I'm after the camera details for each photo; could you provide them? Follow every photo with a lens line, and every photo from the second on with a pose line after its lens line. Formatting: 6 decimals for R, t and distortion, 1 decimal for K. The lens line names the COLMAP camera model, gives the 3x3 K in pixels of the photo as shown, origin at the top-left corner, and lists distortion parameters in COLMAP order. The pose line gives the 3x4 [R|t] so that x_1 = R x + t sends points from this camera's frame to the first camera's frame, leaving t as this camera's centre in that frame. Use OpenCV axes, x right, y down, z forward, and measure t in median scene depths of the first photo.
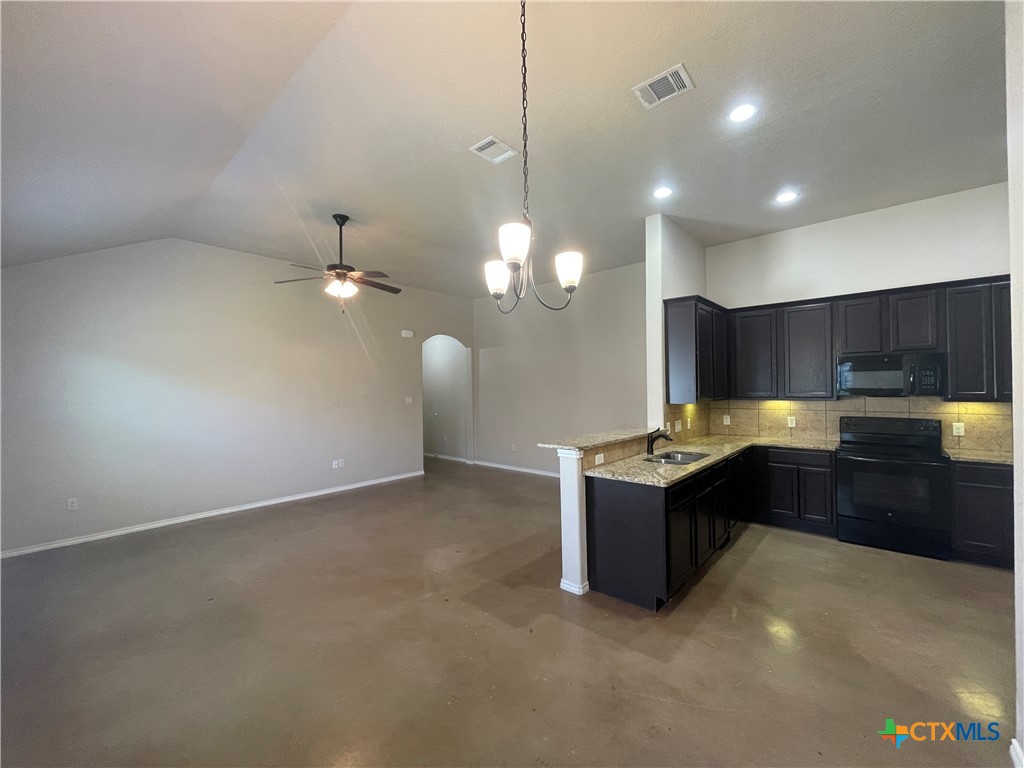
lens RADIAL K [[414.5, 0, 509.1], [0, 414.5, 384.7], [0, 0, 1]] dist [-0.008004, 0.005821]
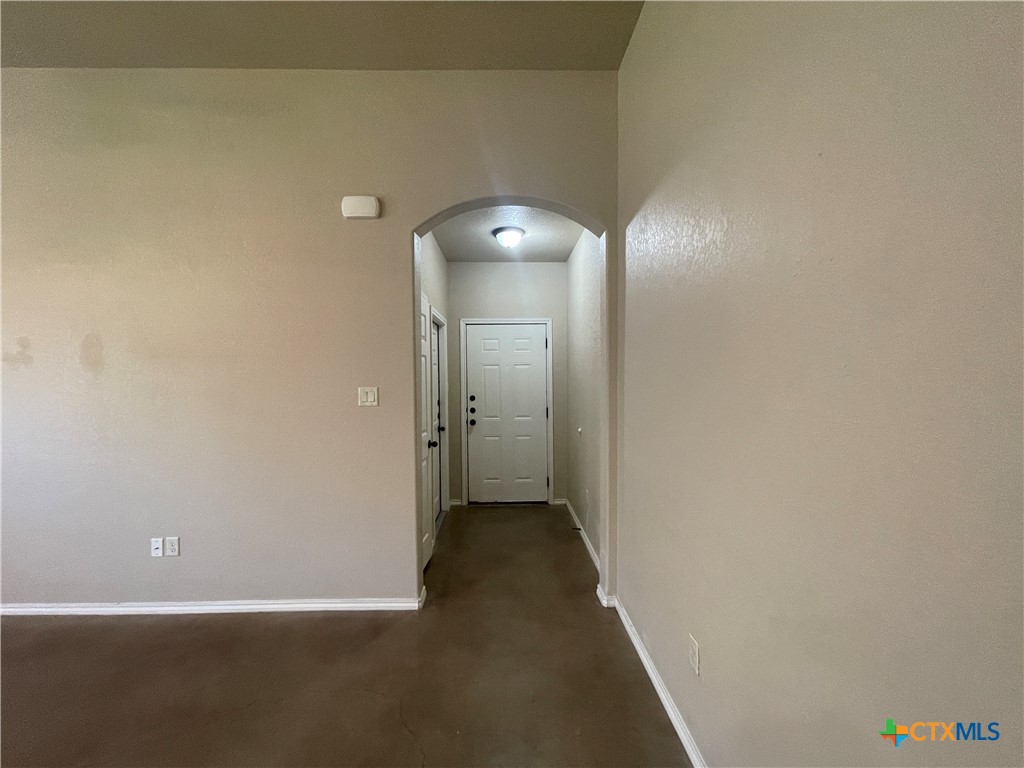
lens RADIAL K [[414.1, 0, 511.1], [0, 414.1, 384.8], [0, 0, 1]] dist [-0.001669, 0.000807]
pose [[0.683848, 0.025325, -0.729185, 0.167059], [0.003940, 0.999255, 0.038399, 0.023461], [0.729614, -0.029132, 0.683238, 1.429358]]
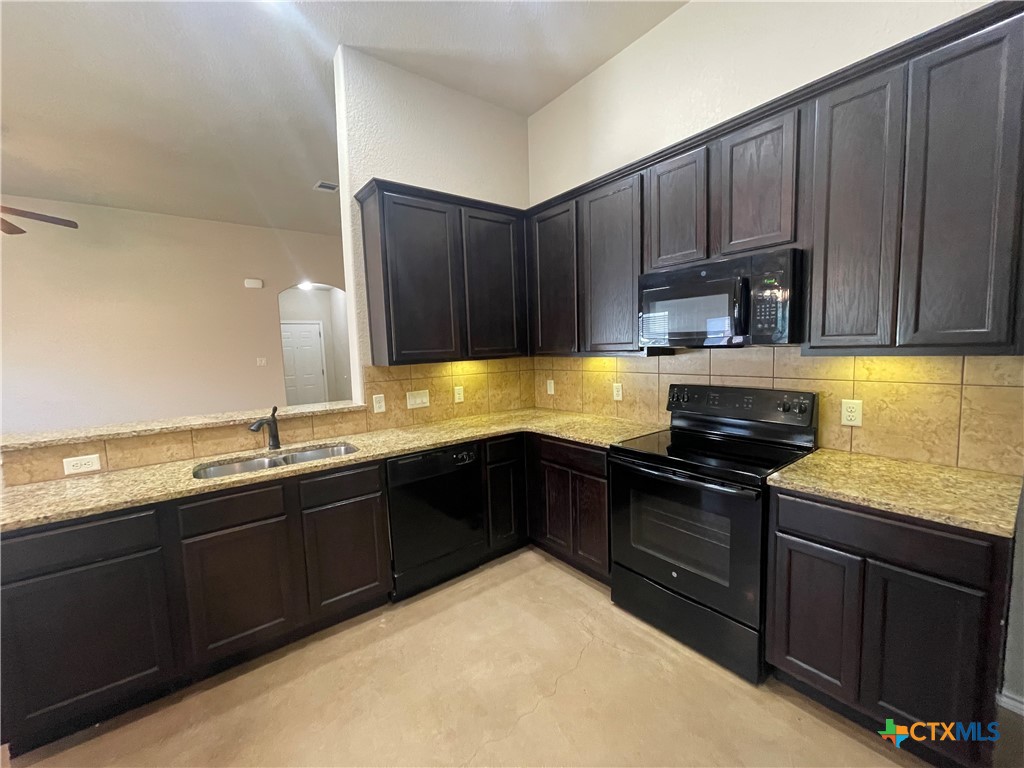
lens RADIAL K [[414.5, 0, 509.1], [0, 414.5, 384.7], [0, 0, 1]] dist [-0.008004, 0.005821]
pose [[0.982784, -0.004242, -0.184709, 0.711923], [0.023245, 0.994631, 0.100838, 0.016061], [0.183290, -0.103396, 0.977606, 0.417934]]
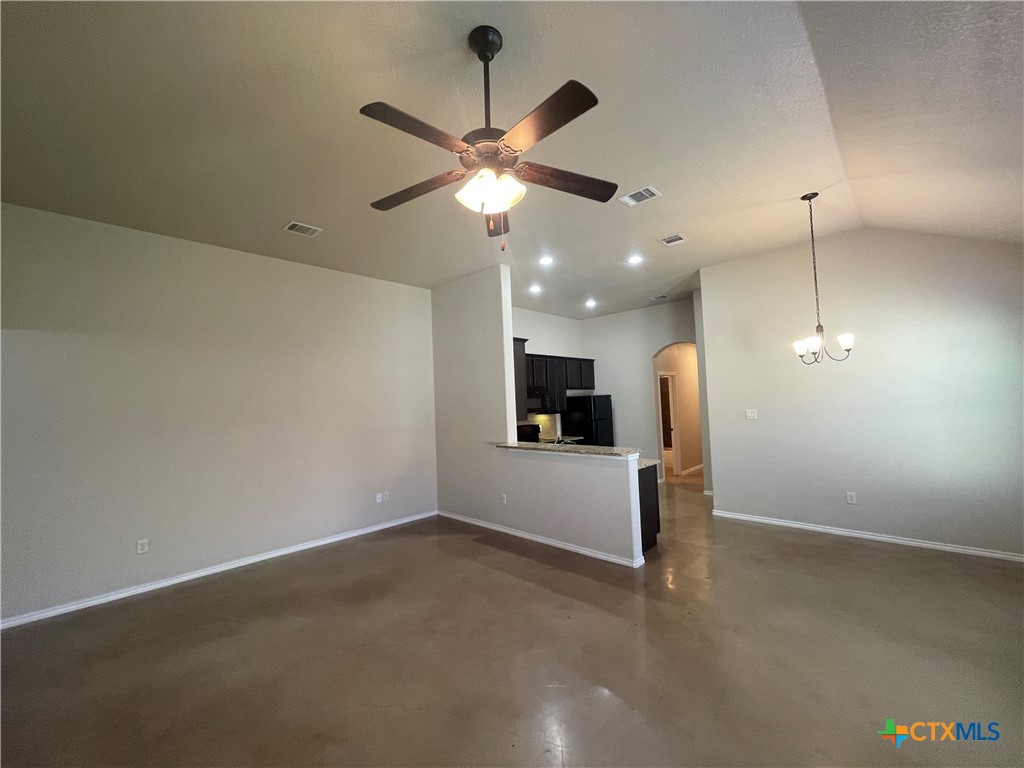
lens RADIAL K [[413.3, 0, 512.0], [0, 413.3, 384.0], [0, 0, 1]] dist [-0.001312, -0.000406]
pose [[0.032788, 0.060880, 0.997606, -0.838530], [0.029297, 0.997656, -0.061846, 0.012310], [-0.999033, 0.031255, 0.030928, 0.972534]]
